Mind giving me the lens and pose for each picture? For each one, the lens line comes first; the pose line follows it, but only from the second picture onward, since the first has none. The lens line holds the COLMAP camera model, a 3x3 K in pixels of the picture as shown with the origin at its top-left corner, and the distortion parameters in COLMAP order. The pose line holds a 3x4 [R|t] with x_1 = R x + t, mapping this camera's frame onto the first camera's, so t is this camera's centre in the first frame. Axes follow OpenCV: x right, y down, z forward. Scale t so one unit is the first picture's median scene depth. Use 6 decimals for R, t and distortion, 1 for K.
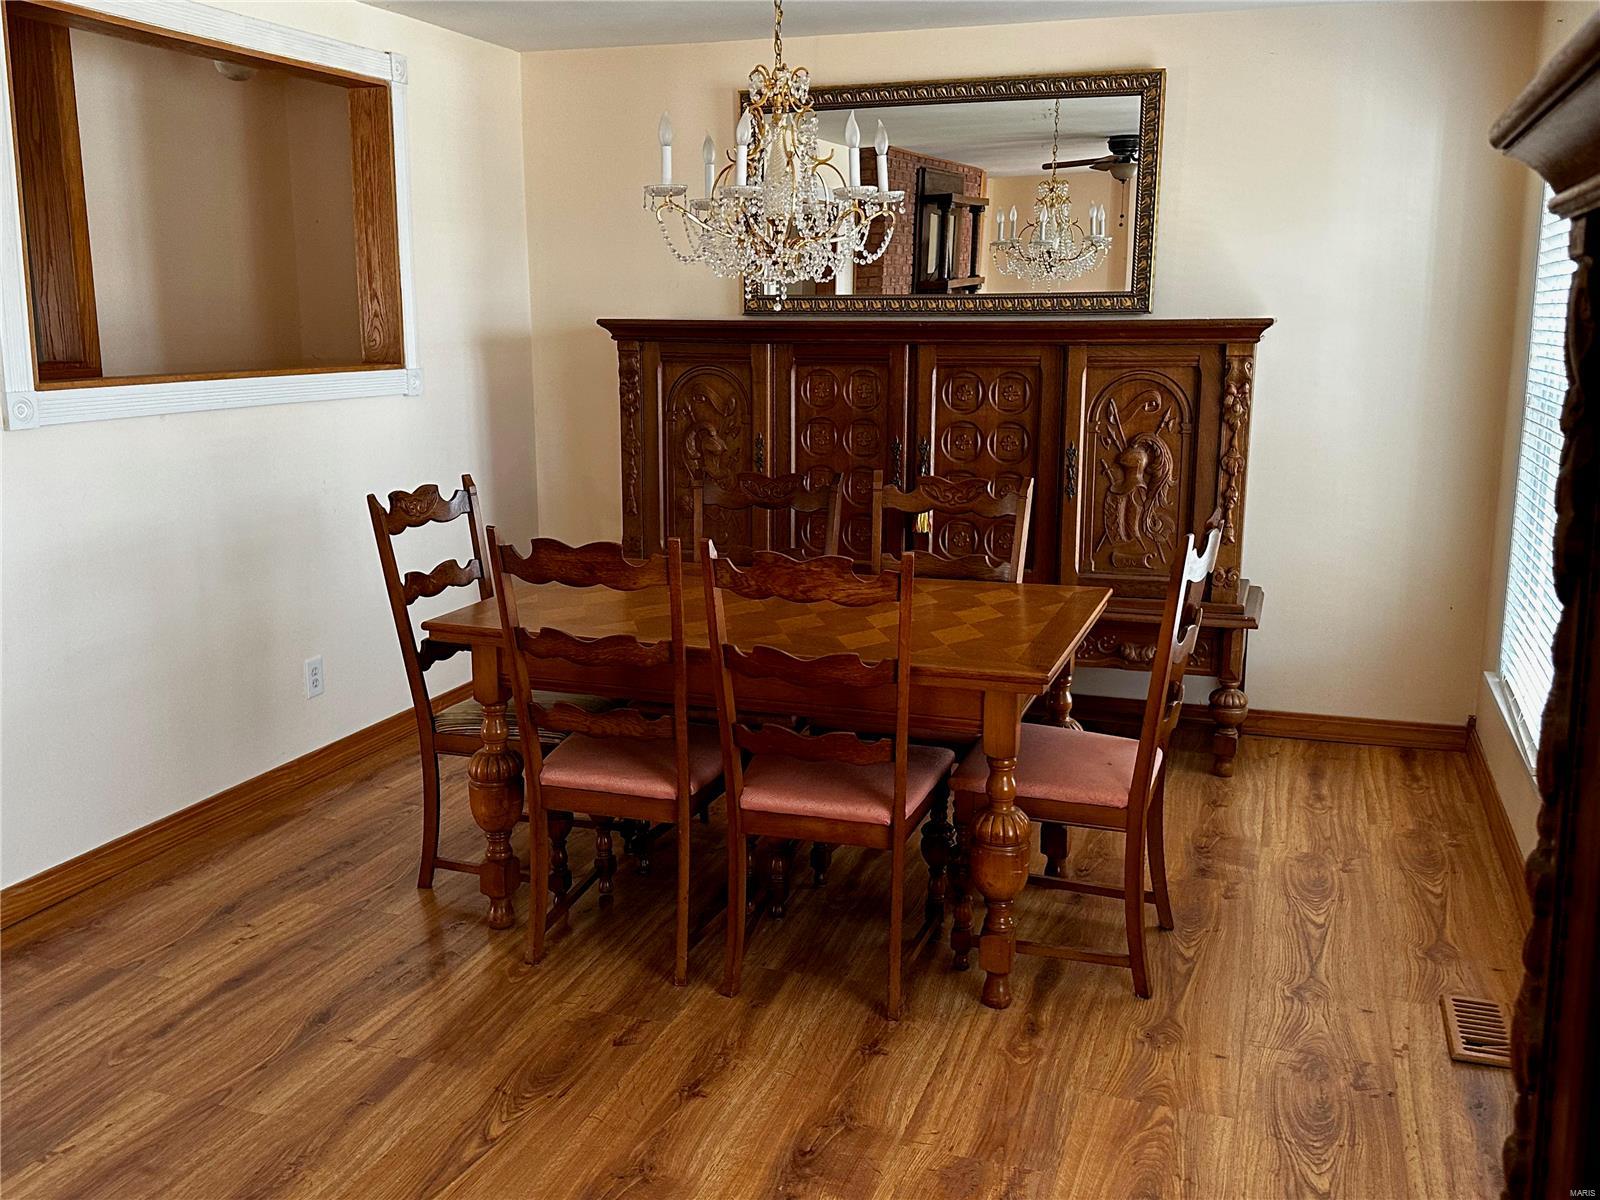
lens RADIAL K [[1504.7, 0, 800.0], [0, 1504.7, 600.0], [0, 0, 1]] dist [0.117153, 0.001455]
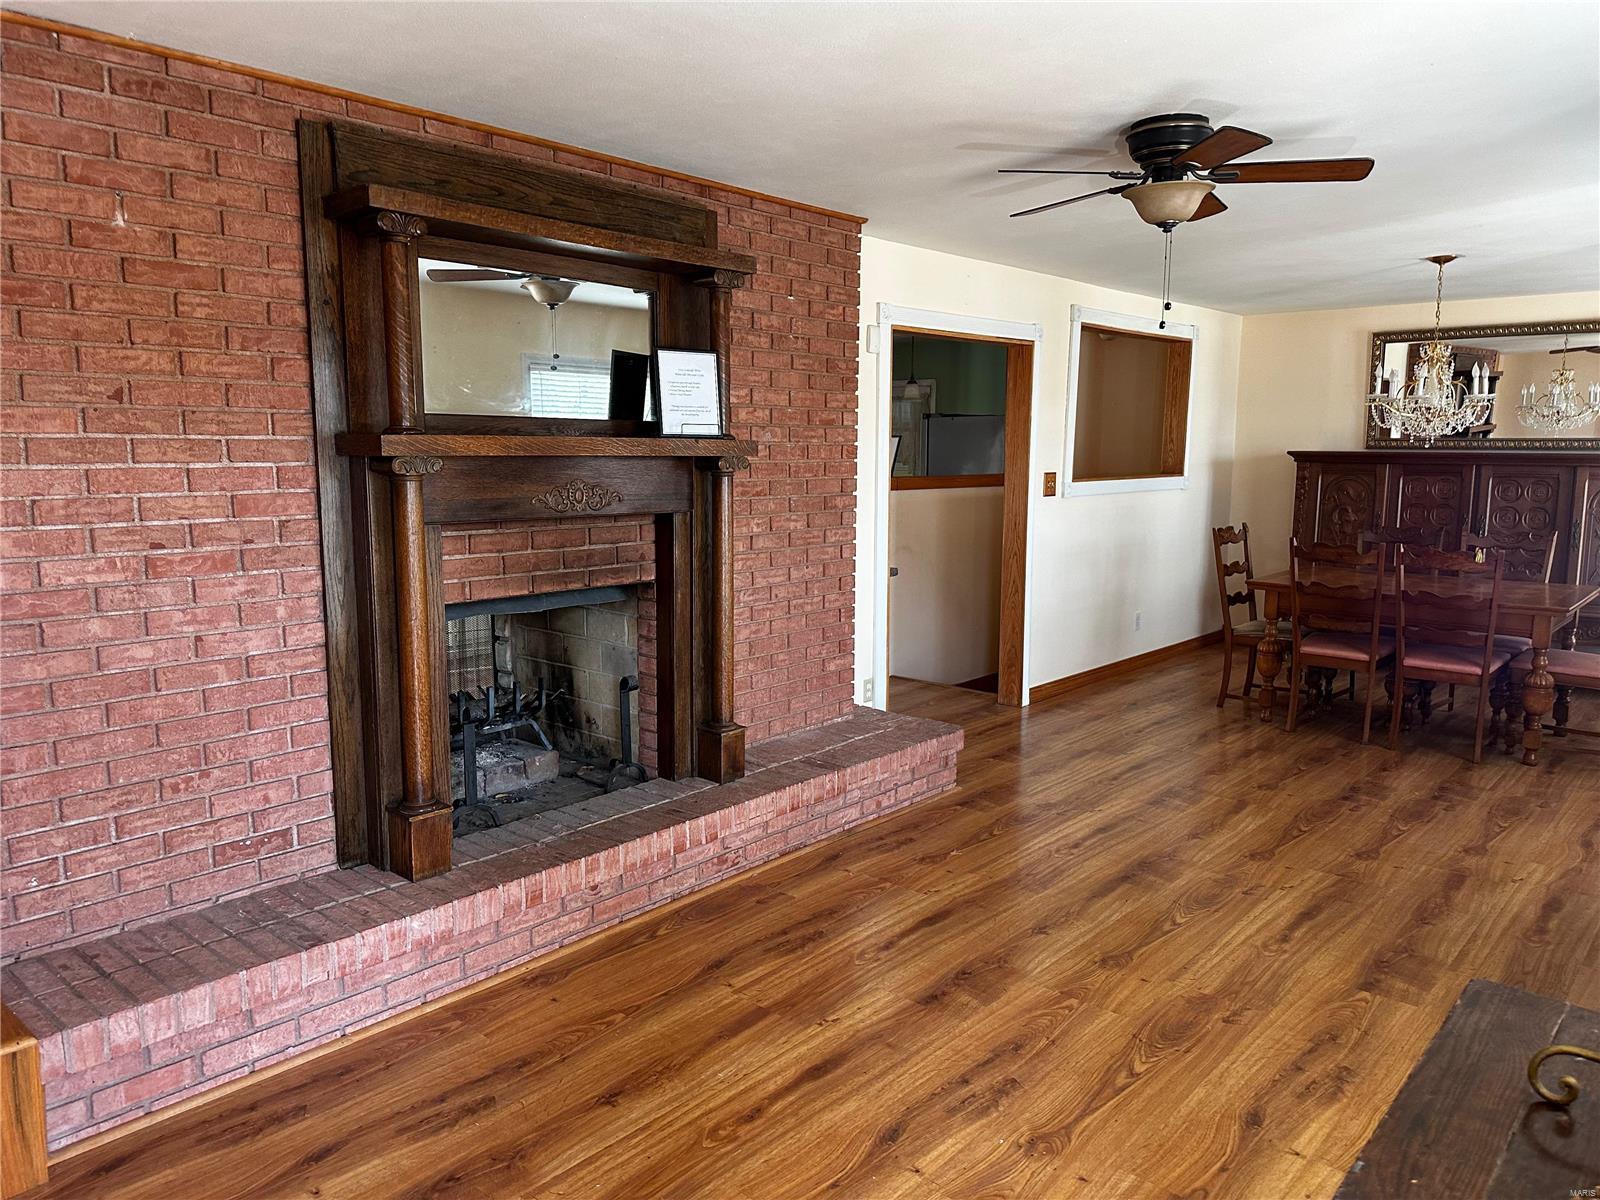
lens RADIAL K [[1129.2, 0, 812.0], [0, 1129.2, 596.6], [0, 0, 1]] dist [0.093340, -0.113607]
pose [[0.923590, 0.055673, -0.379317, -0.144721], [-0.077185, 0.996143, -0.041729, 0.120890], [0.375531, 0.067817, 0.924325, -0.639349]]
